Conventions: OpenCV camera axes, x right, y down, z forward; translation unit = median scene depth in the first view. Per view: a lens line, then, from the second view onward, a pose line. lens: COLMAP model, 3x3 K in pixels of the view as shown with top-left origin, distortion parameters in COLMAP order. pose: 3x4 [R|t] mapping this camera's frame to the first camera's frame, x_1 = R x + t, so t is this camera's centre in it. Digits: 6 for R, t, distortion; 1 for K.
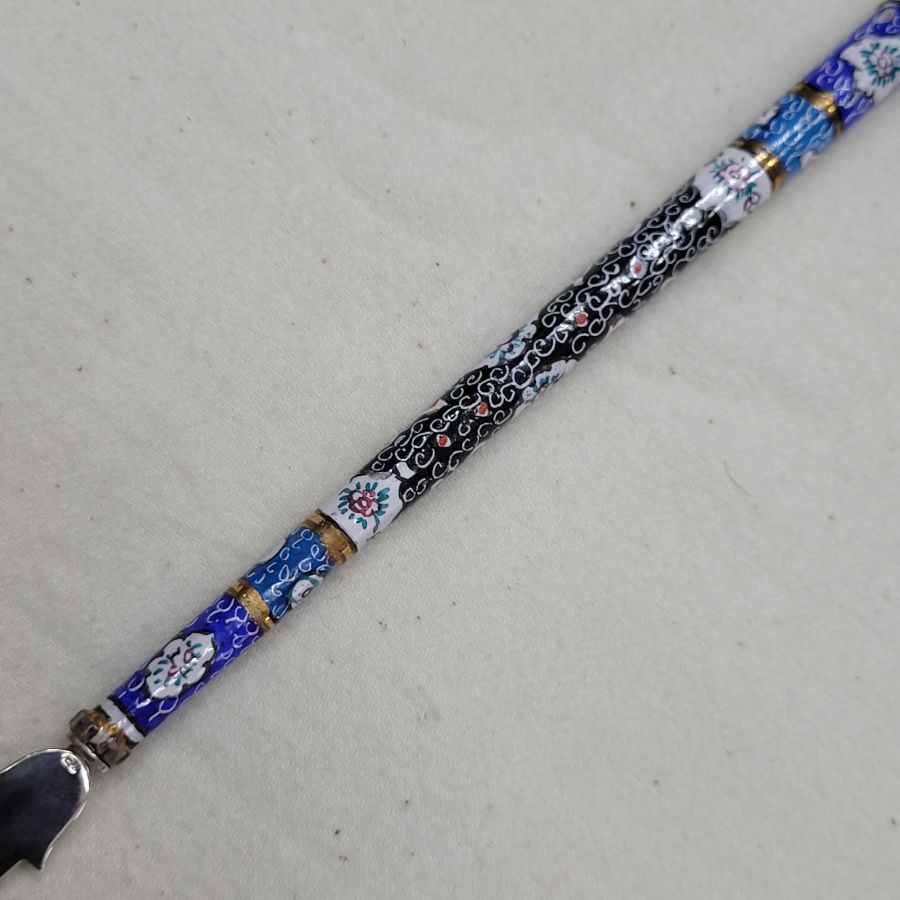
lens RADIAL K [[1531.2, 0, 449.0], [0, 1531.2, 436.4], [0, 0, 1]] dist [-0.082057, 0.079705]
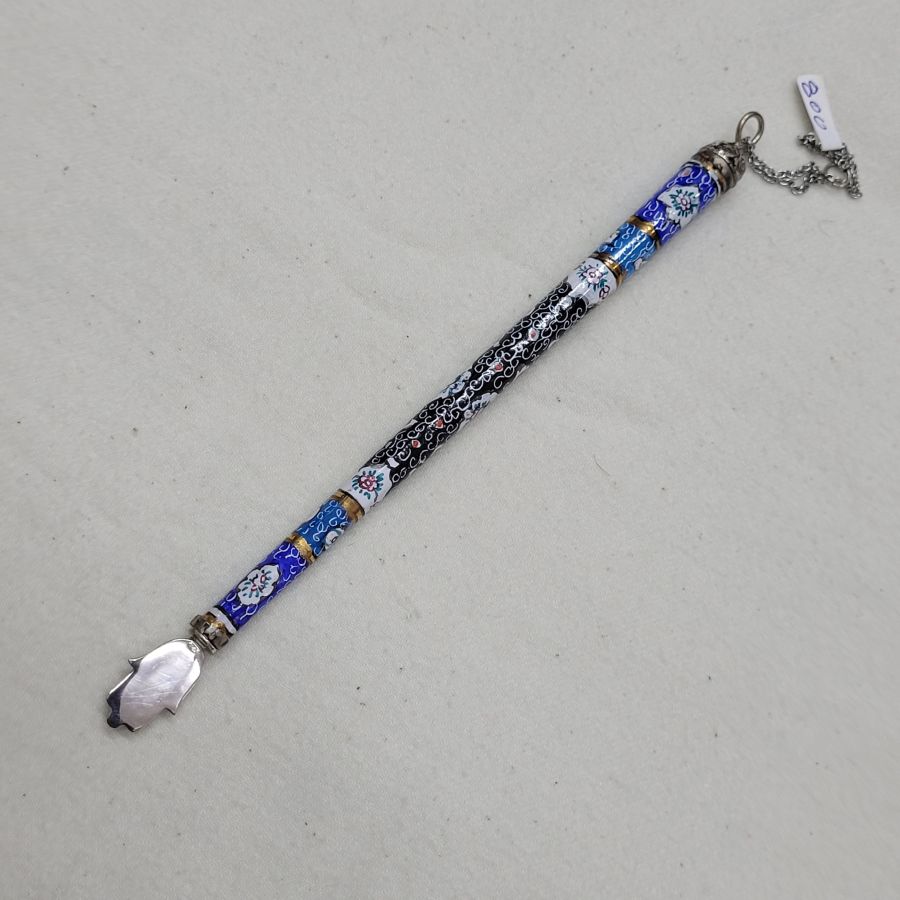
lens RADIAL K [[1531.2, 0, 449.0], [0, 1531.2, 436.4], [0, 0, 1]] dist [-0.082057, 0.079705]
pose [[0.998716, -0.033030, 0.038419, -0.029823], [0.035914, 0.996386, -0.076981, 0.117293], [-0.035738, 0.078262, 0.996292, -0.589548]]
